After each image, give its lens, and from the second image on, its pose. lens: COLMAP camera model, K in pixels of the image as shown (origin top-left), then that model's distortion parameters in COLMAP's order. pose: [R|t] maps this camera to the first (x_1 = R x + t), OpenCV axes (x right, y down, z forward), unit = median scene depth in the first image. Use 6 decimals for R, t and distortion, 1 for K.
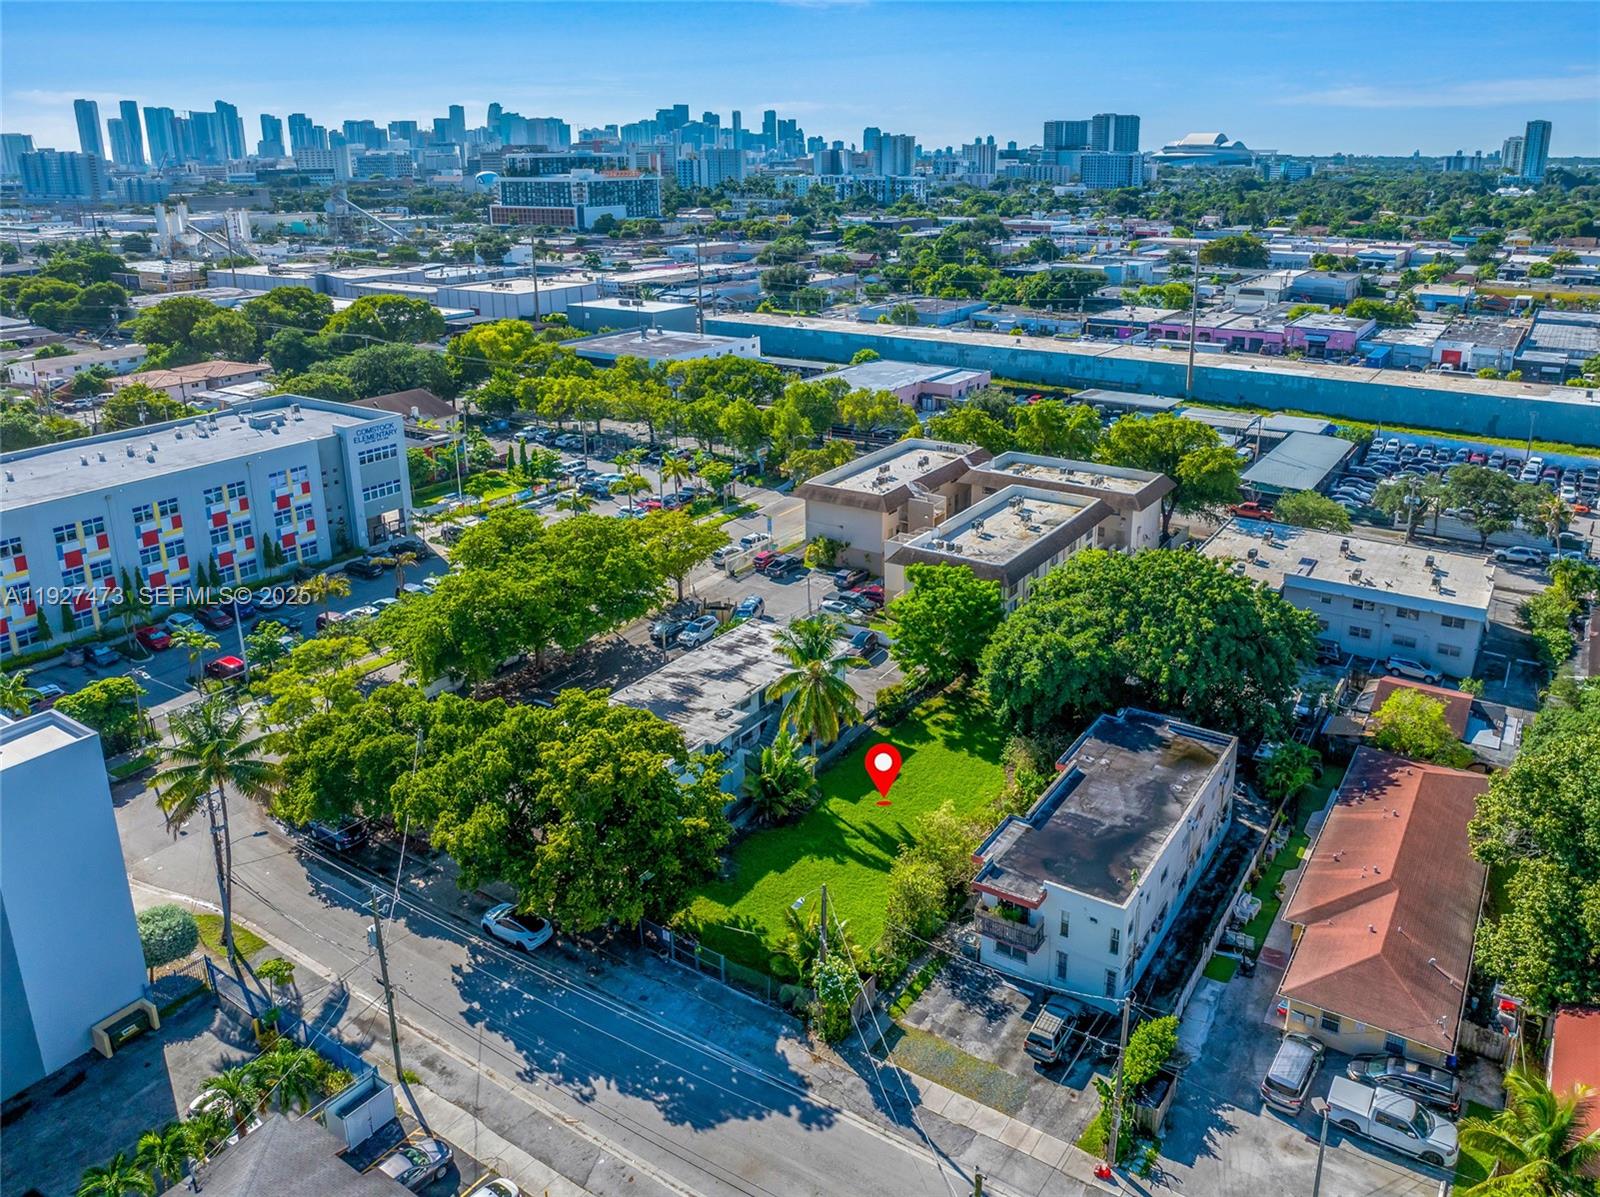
lens RADIAL K [[1168.4, 0, 854.9], [0, 1168.4, 484.9], [0, 0, 1]] dist [-0.034502, 0.001379]
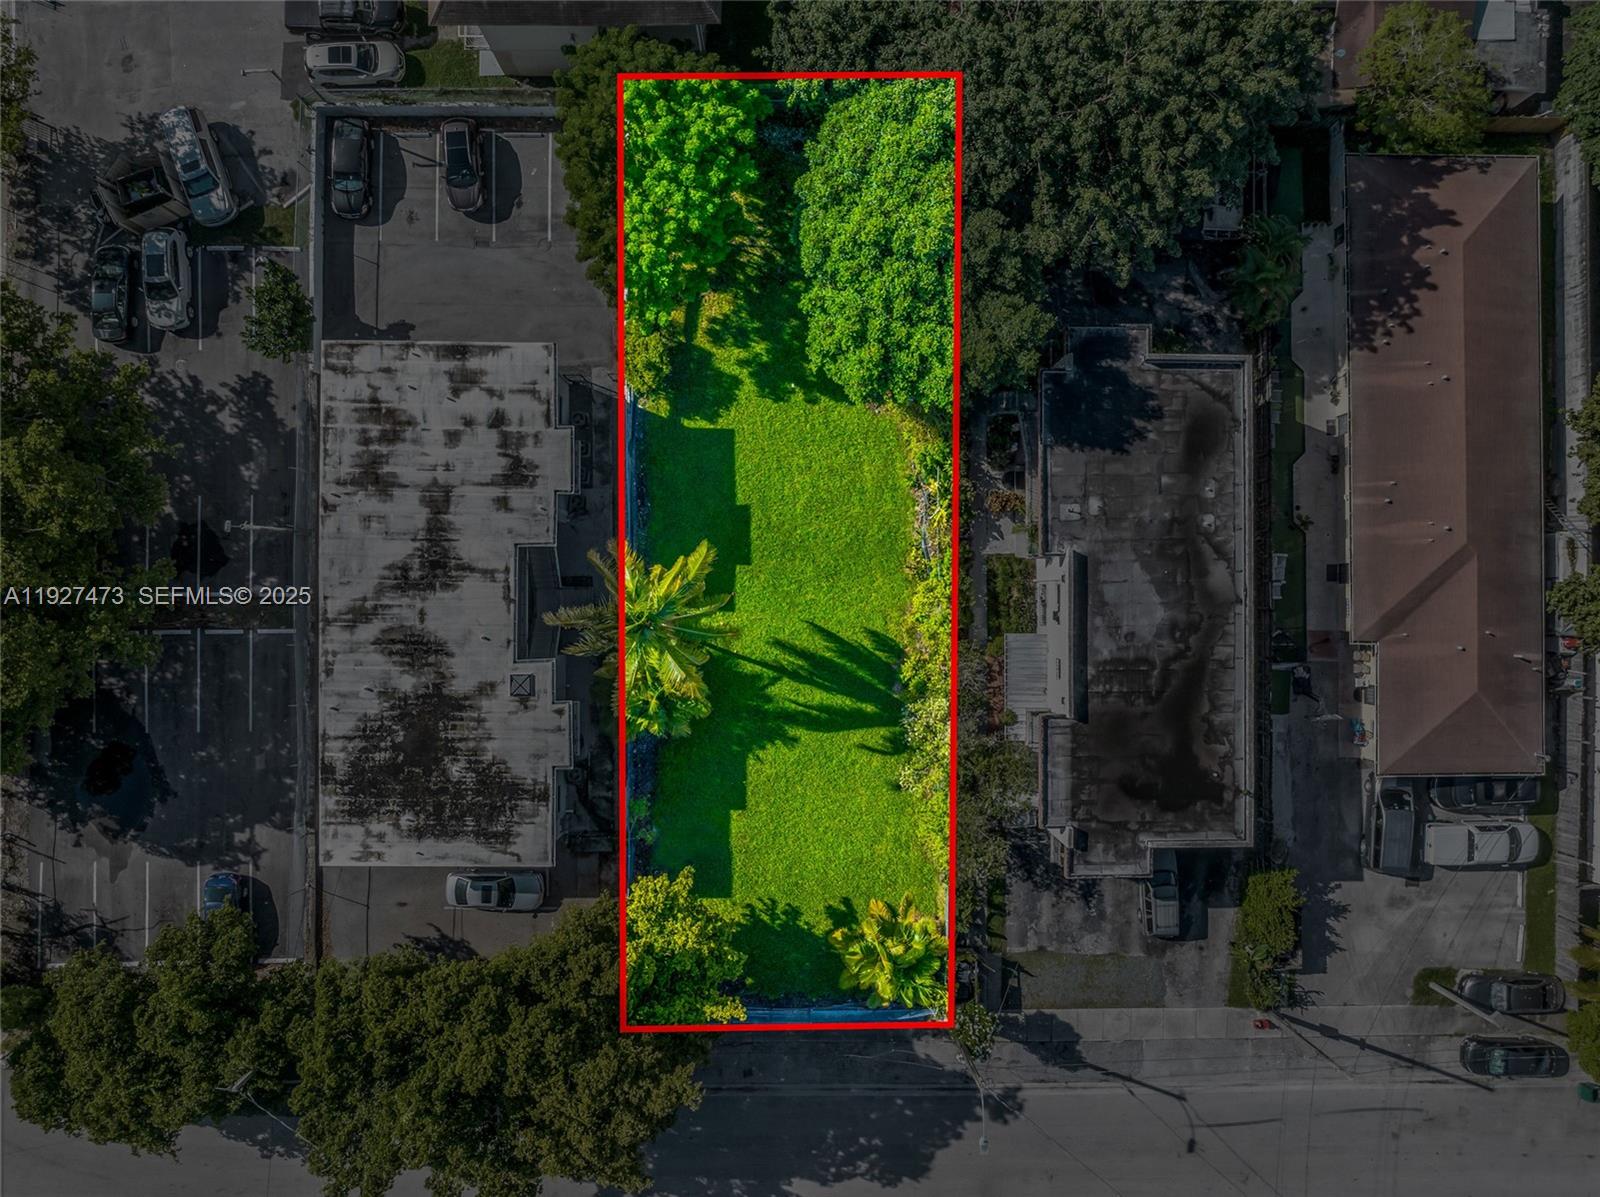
lens RADIAL K [[1130.1, 0, 813.6], [0, 1130.1, 595.9], [0, 0, 1]] dist [-0.033059, 0.000895]
pose [[0.844581, -0.534803, 0.025854, 0.009175], [0.126328, 0.245959, 0.961013, -0.121163], [-0.520312, -0.808387, 0.275293, 0.259838]]
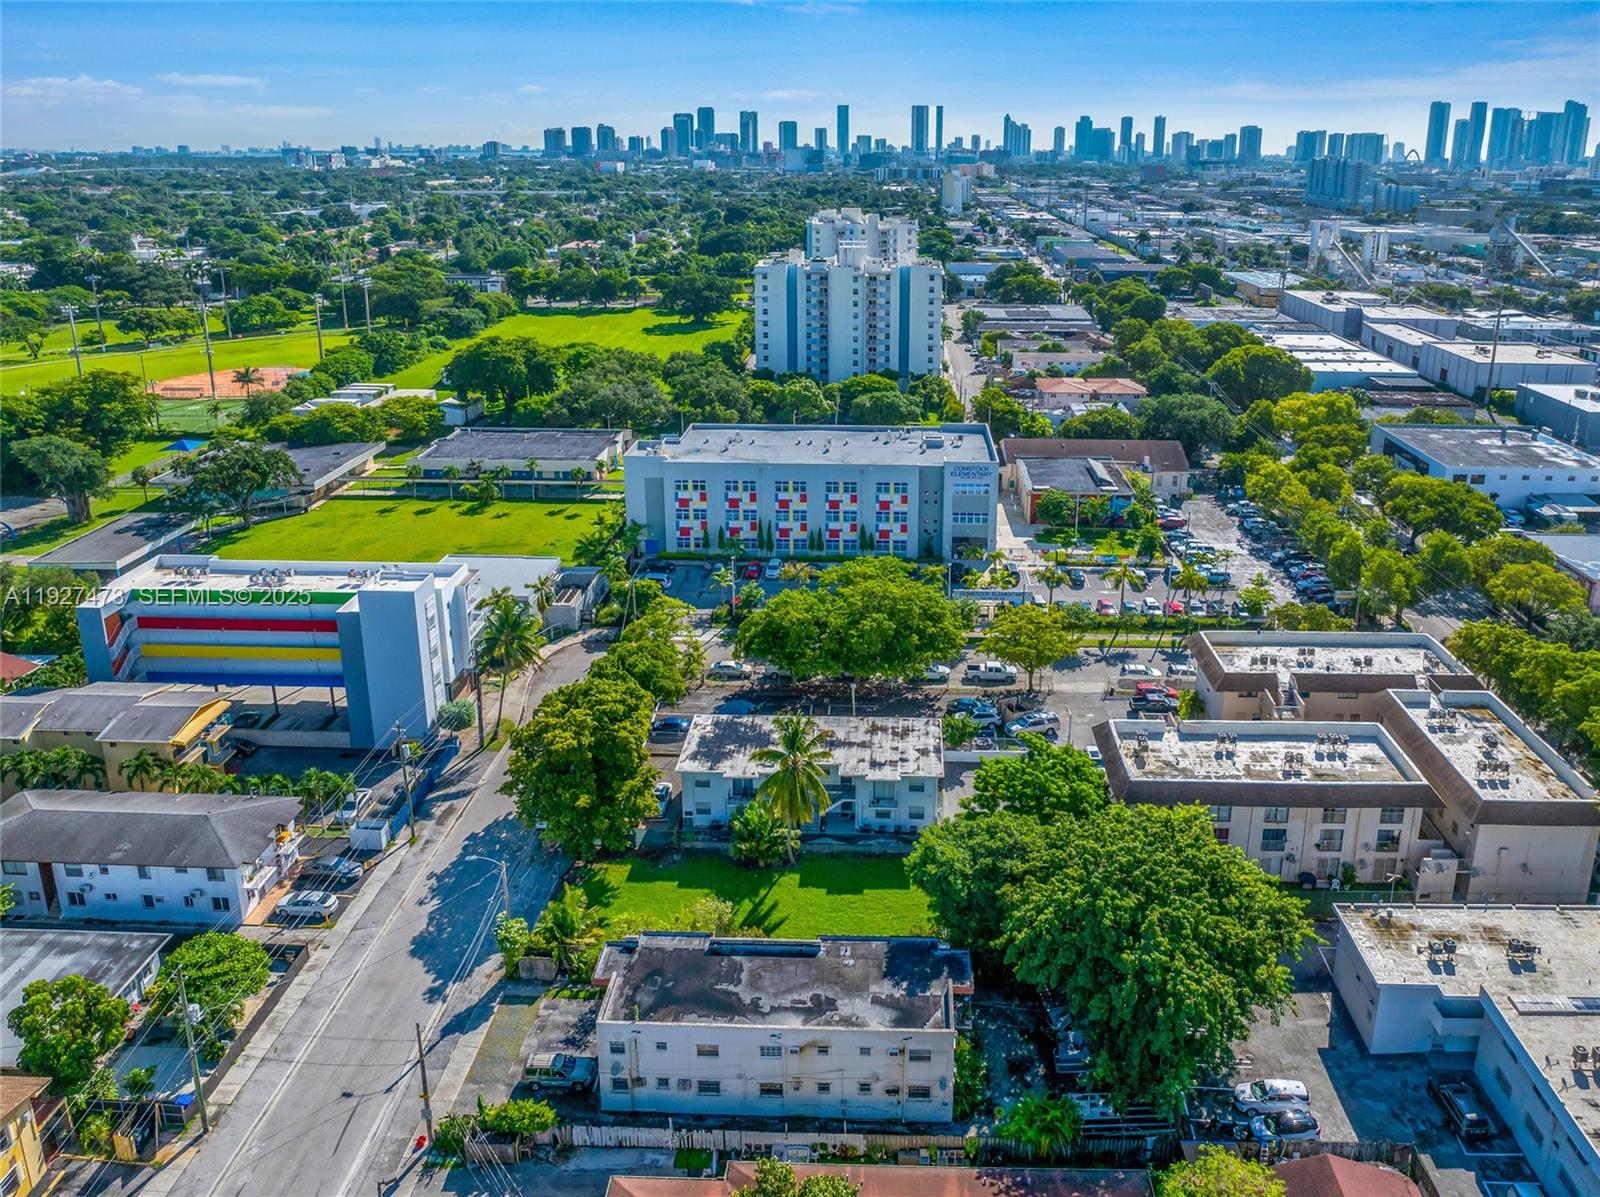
lens RADIAL K [[1165.8, 0, 874.0], [0, 1165.8, 506.4], [0, 0, 1]] dist [-0.005574, -0.052029]
pose [[0.517014, 0.264193, -0.814186, 0.283659], [-0.247441, 0.956697, 0.153309, -0.090283], [0.819432, 0.122201, 0.559998, 0.122515]]
